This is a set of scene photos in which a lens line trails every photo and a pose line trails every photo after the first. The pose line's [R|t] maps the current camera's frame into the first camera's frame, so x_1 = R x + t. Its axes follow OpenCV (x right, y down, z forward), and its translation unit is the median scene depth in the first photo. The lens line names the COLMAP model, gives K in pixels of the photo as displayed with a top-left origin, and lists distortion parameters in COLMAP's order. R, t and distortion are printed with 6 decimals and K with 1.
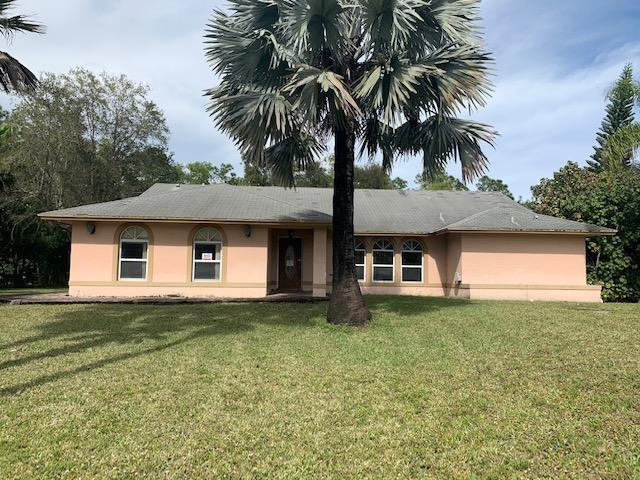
lens RADIAL K [[482.8, 0, 320.3], [0, 482.8, 241.1], [0, 0, 1]] dist [0.017730, 0.003926]
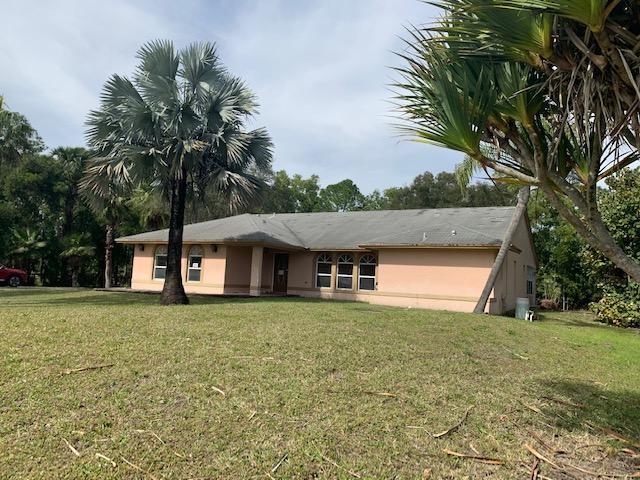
lens RADIAL K [[482.8, 0, 318.1], [0, 482.8, 238.6], [0, 0, 1]] dist [0.017730, 0.003926]
pose [[0.849479, -0.020275, -0.527232, 0.809717], [-0.001175, 0.999186, -0.040318, 0.007759], [0.527620, 0.034869, 0.848764, -0.069222]]
